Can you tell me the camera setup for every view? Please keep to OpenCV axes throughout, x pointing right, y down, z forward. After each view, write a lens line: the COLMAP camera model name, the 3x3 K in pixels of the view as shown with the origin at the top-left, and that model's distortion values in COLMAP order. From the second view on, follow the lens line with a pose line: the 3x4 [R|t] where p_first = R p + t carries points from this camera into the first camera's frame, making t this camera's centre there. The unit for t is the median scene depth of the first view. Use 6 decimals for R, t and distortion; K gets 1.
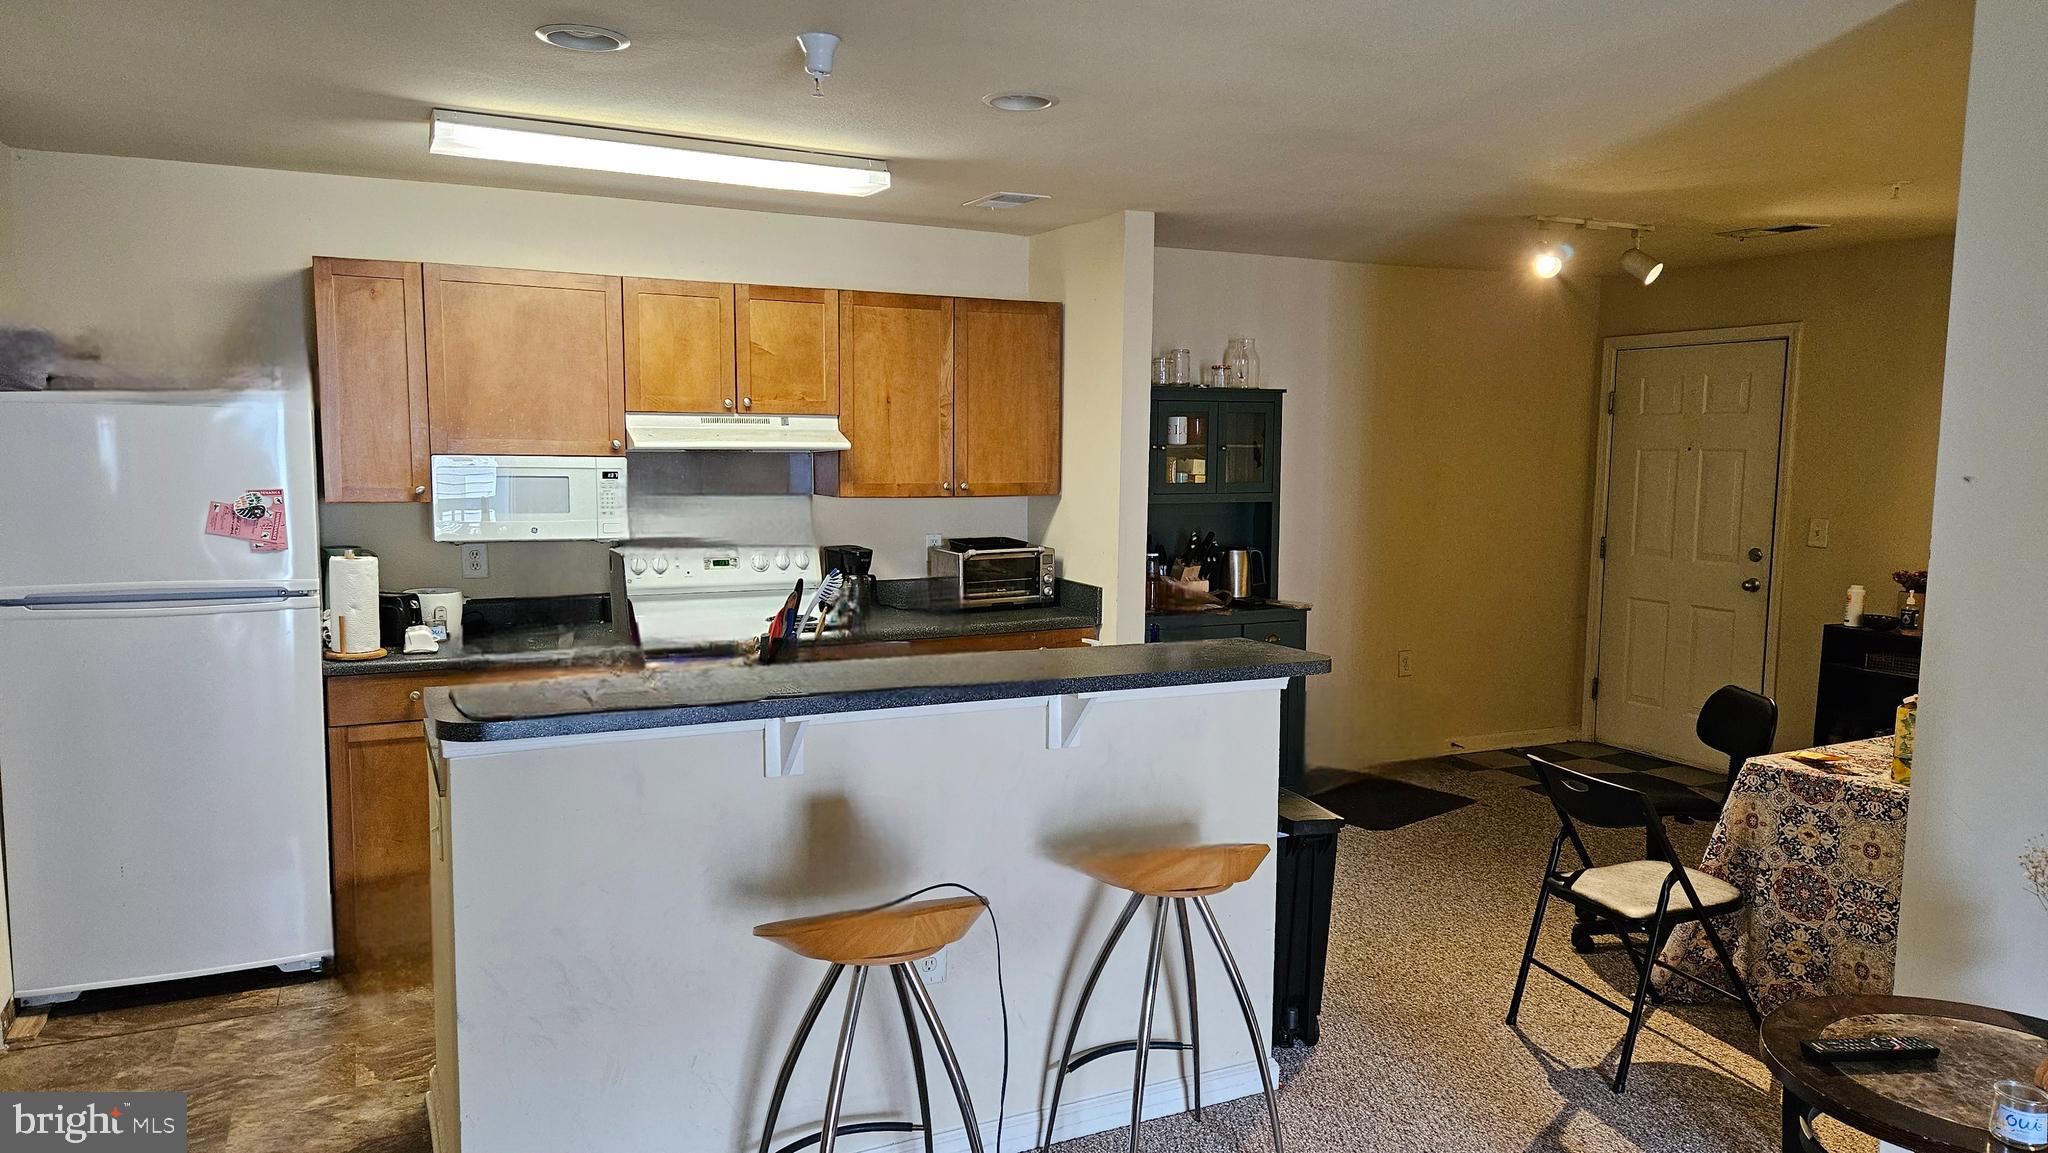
lens RADIAL K [[1363.9, 0, 1024.0], [0, 1363.9, 576.5], [0, 0, 1]] dist [0.094258, -0.098403]
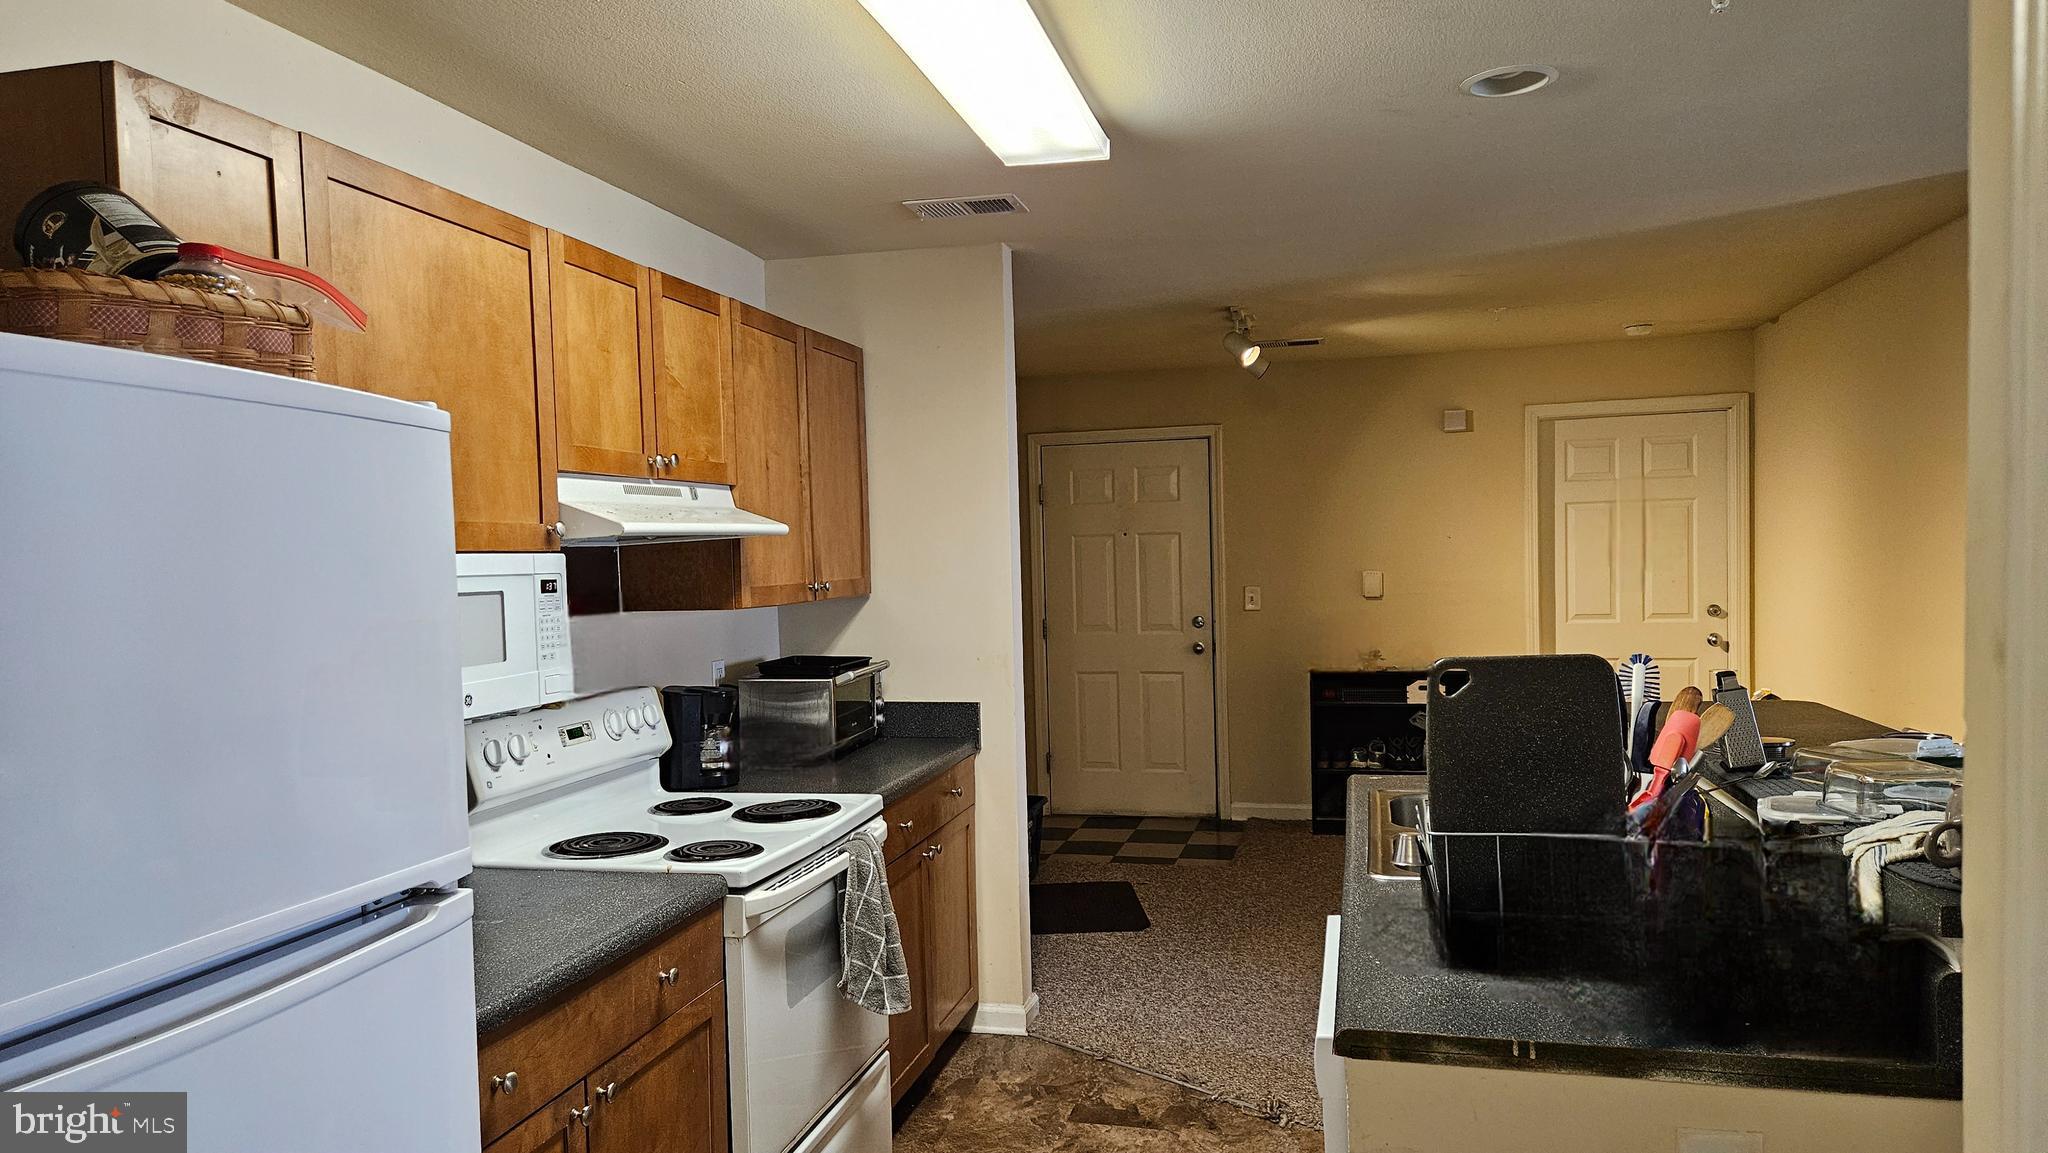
lens RADIAL K [[1363.9, 0, 1024.0], [0, 1363.9, 576.5], [0, 0, 1]] dist [0.094258, -0.098403]
pose [[0.644086, -0.040884, 0.763860, -0.561873], [0.104696, 0.993885, -0.035084, -0.036932], [-0.757755, 0.102570, 0.644428, 0.481180]]
